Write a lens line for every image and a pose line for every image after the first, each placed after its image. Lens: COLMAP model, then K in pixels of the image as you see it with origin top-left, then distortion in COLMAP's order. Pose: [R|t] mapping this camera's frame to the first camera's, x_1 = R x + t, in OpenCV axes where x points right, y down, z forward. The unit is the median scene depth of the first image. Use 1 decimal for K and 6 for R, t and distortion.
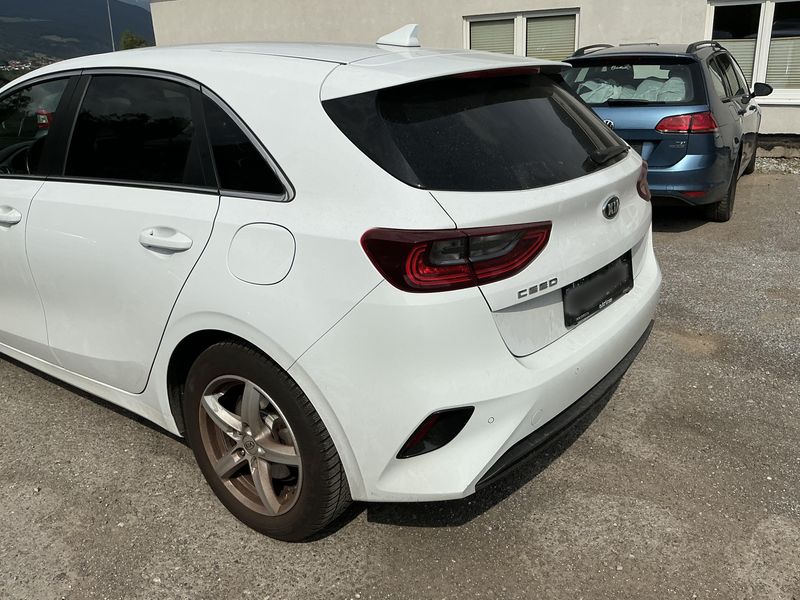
lens RADIAL K [[687.3, 0, 400.9], [0, 687.3, 299.6], [0, 0, 1]] dist [0.003492, -0.055934]
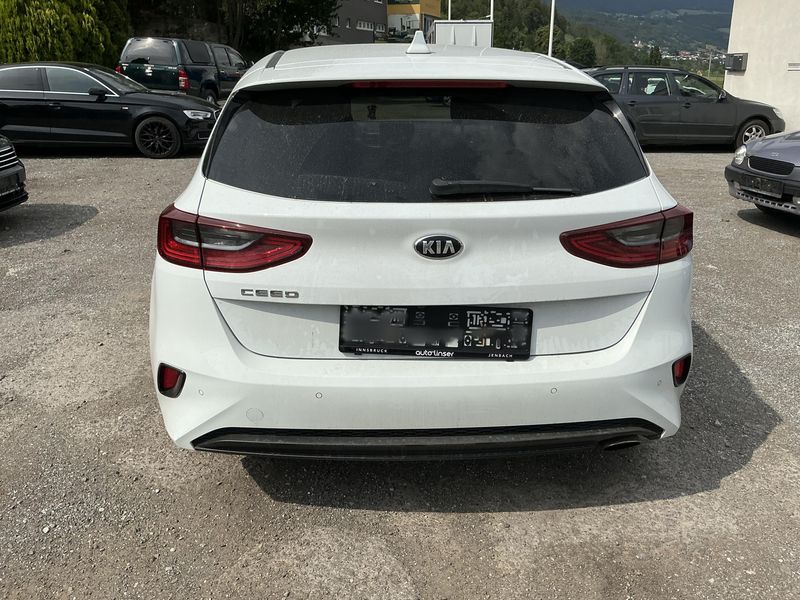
lens RADIAL K [[687.3, 0, 400.3], [0, 687.3, 302.2], [0, 0, 1]] dist [0.003492, -0.055934]
pose [[0.629165, 0.288332, -0.721814, 0.909103], [-0.279013, 0.950537, 0.136497, -0.169544], [0.725467, 0.115516, 0.678493, 0.382421]]
